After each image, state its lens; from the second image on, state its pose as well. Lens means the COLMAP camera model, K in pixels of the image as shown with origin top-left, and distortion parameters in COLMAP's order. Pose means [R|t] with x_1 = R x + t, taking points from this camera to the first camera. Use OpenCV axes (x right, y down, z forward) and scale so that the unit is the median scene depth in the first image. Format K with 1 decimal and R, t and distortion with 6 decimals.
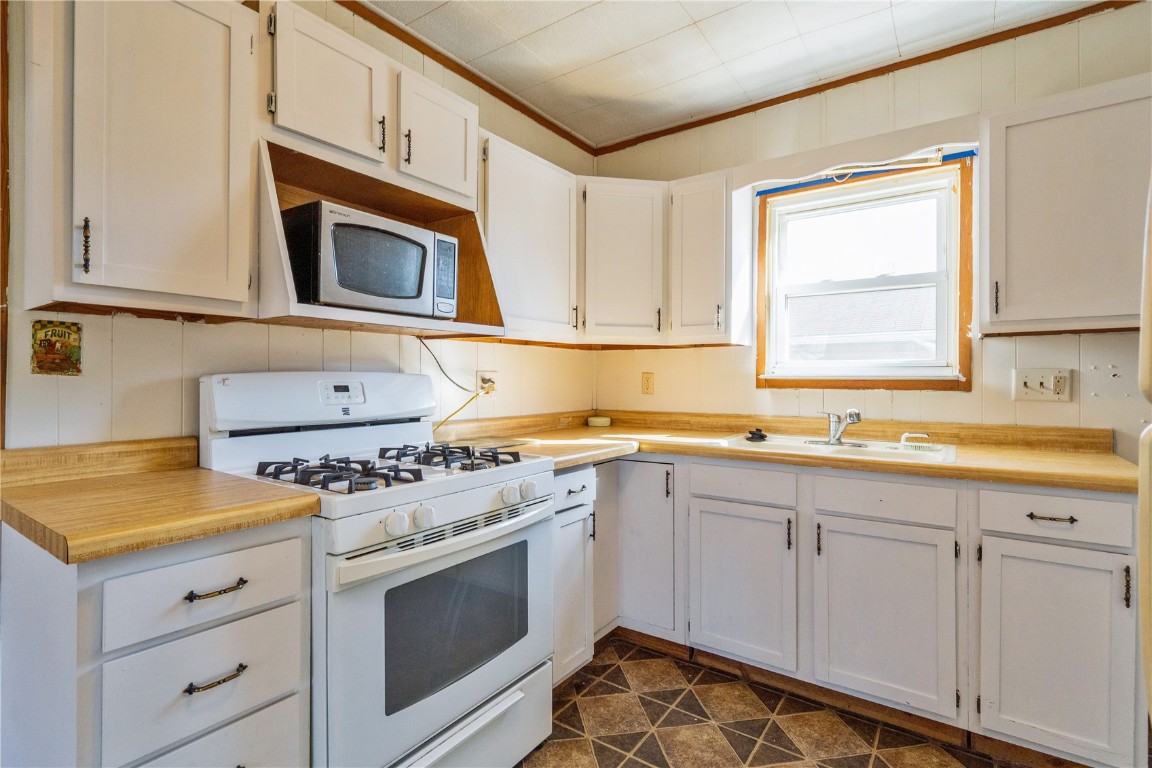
lens RADIAL K [[529.0, 0, 577.6], [0, 529.0, 379.7], [0, 0, 1]] dist [-0.002306, 0.000342]
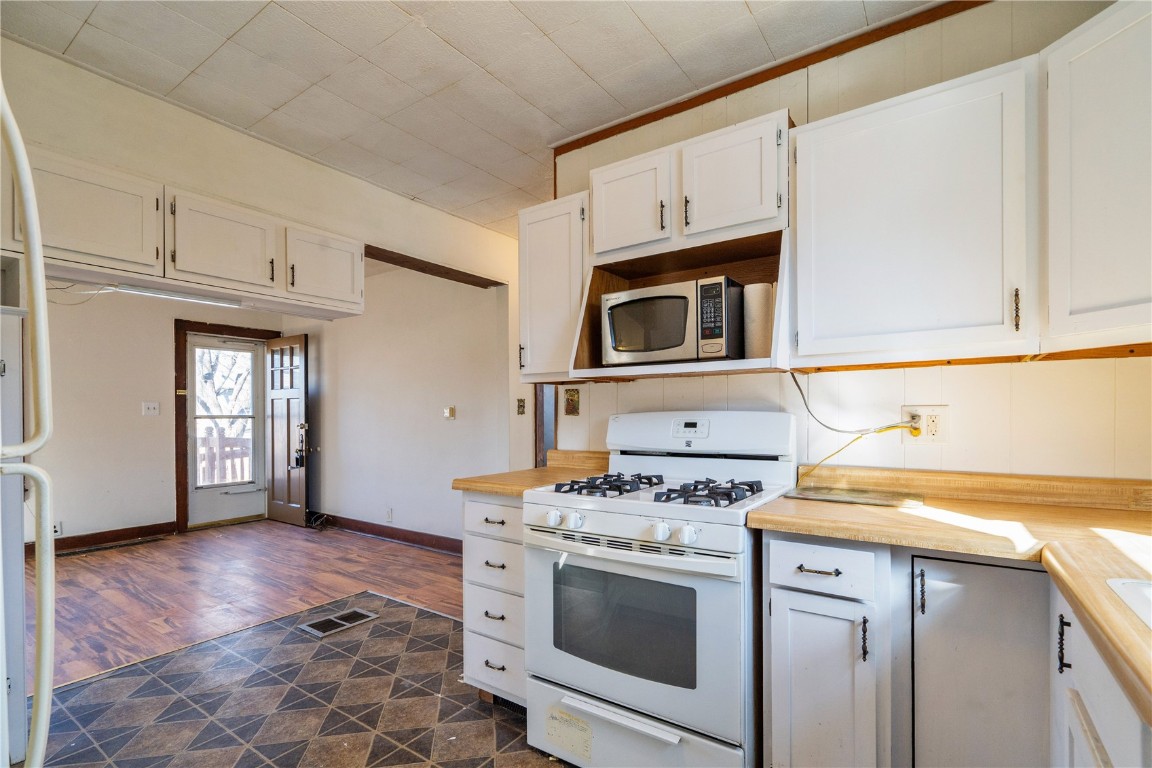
lens RADIAL K [[531.3, 0, 574.7], [0, 531.3, 417.0], [0, 0, 1]] dist [-0.000987, 0.000324]
pose [[0.028075, 0.002517, -0.999603, 0.842836], [0.005686, 0.999980, 0.002678, -0.006870], [0.999590, -0.005759, 0.028060, 0.763161]]
